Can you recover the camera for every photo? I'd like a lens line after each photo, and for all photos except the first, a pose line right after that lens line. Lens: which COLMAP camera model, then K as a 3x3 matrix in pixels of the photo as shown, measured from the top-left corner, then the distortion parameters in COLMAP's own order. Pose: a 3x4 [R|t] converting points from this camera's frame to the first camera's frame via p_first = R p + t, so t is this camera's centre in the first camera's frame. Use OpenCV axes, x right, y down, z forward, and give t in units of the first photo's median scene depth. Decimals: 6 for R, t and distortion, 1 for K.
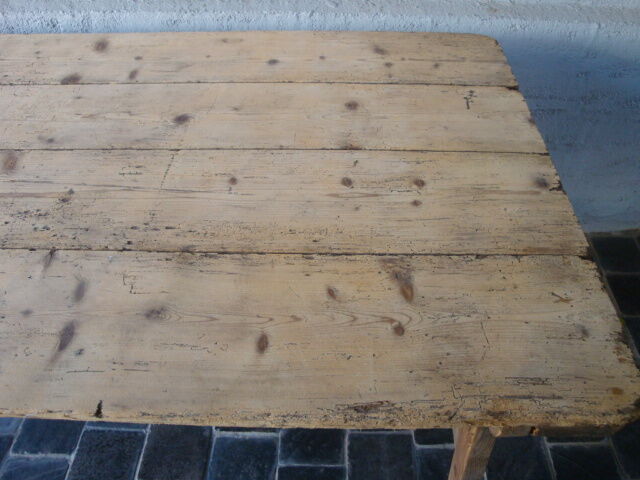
lens RADIAL K [[529.6, 0, 322.3], [0, 529.6, 226.4], [0, 0, 1]] dist [-0.159915, 0.129338]
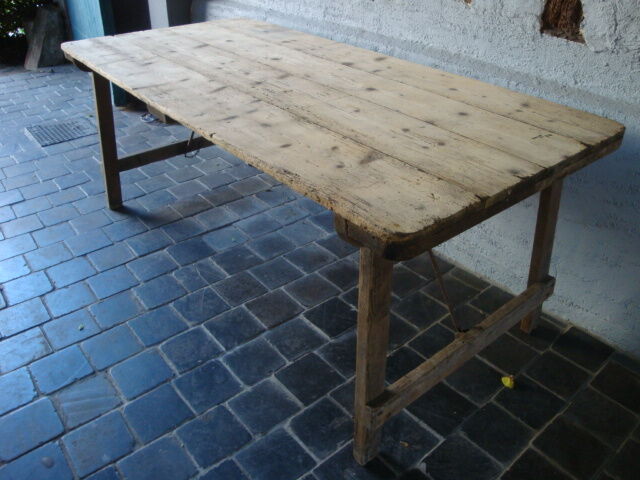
lens RADIAL K [[529.6, 0, 325.4], [0, 529.6, 233.6], [0, 0, 1]] dist [-0.159915, 0.129338]
pose [[0.656873, 0.411111, -0.632064, 1.027021], [-0.552515, 0.832870, -0.032481, 0.365666], [0.513074, 0.370561, 0.774235, -0.230017]]
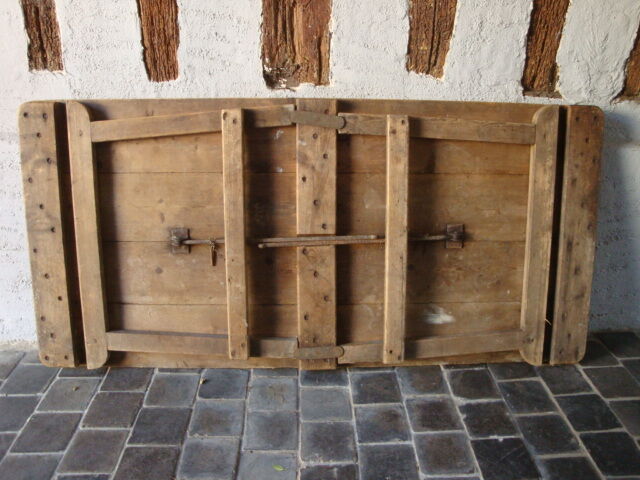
lens RADIAL K [[529.6, 0, 323.3], [0, 529.6, 237.6], [0, 0, 1]] dist [-0.159915, 0.129338]
pose [[0.998635, -0.008223, 0.051577, -0.965336], [0.026630, 0.929684, -0.367395, 0.484227], [-0.044929, 0.368267, 0.928634, -0.263183]]
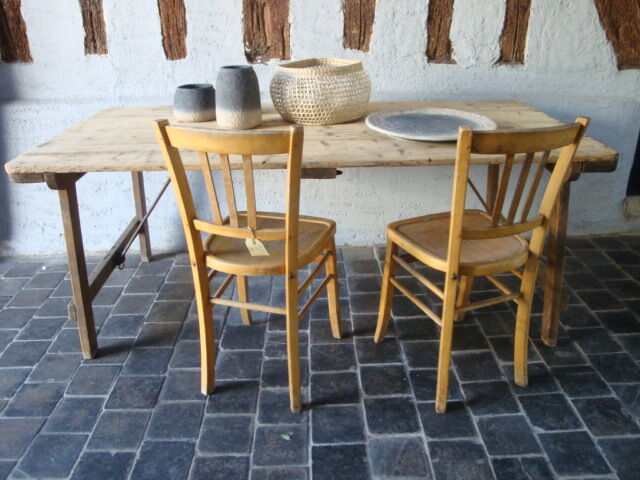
lens RADIAL K [[529.6, 0, 320.6], [0, 529.6, 233.1], [0, 0, 1]] dist [-0.159915, 0.129338]
pose [[0.999061, -0.026861, 0.033995, -0.782262], [0.037486, 0.929329, -0.367345, 1.206238], [-0.021726, 0.368274, 0.929463, -0.993362]]
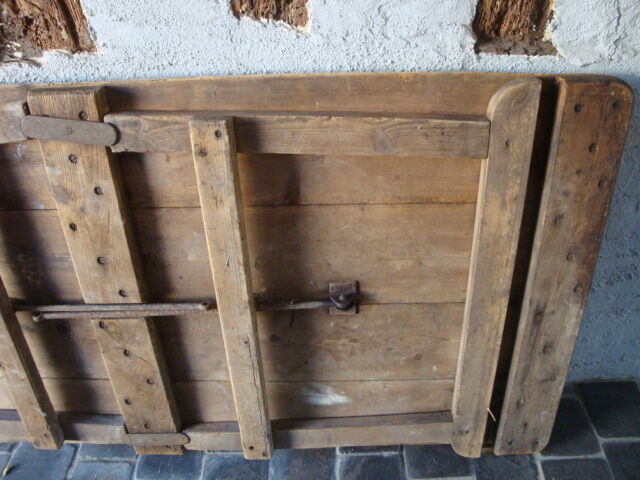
lens RADIAL K [[529.6, 0, 325.2], [0, 529.6, 231.8], [0, 0, 1]] dist [-0.159915, 0.129338]
pose [[0.999558, -0.023944, -0.017610, -0.322182], [0.023078, 0.998589, -0.047825, -0.414917], [0.018730, 0.047397, 0.998701, 0.405077]]
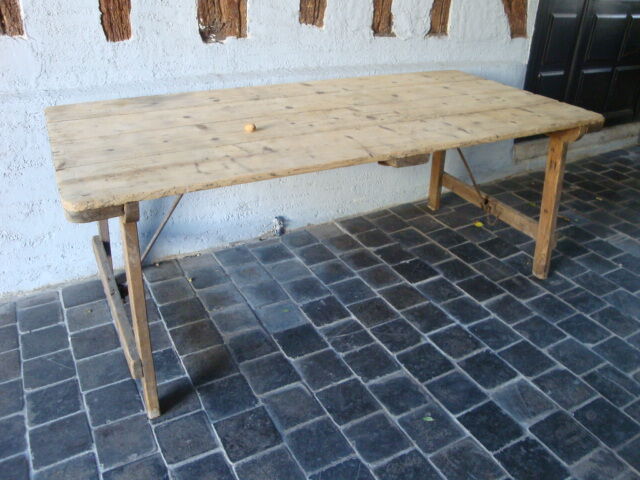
lens RADIAL K [[529.6, 0, 326.1], [0, 529.6, 238.8], [0, 0, 1]] dist [-0.159915, 0.129338]
pose [[0.863385, -0.215100, 0.456398, -1.961592], [0.337079, 0.918987, -0.204547, 0.837404], [-0.375426, 0.330445, 0.865945, -0.729412]]
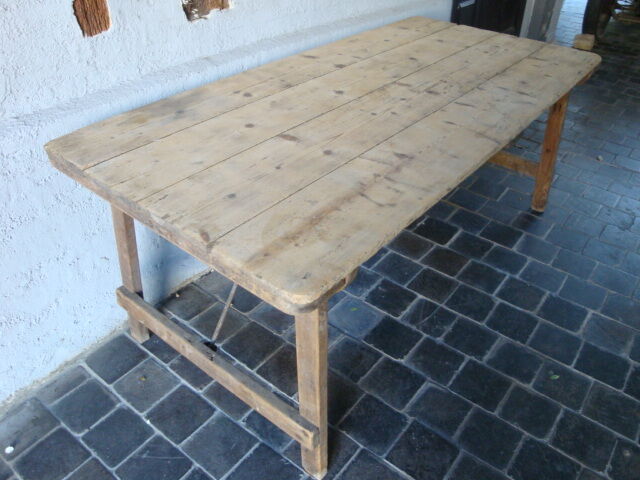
lens RADIAL K [[529.6, 0, 323.9], [0, 529.6, 239.8], [0, 0, 1]] dist [-0.159915, 0.129338]
pose [[0.604278, -0.456282, 0.653188, -2.541332], [0.557407, 0.827873, 0.062640, 0.079070], [-0.569338, 0.326239, 0.754600, -0.150862]]
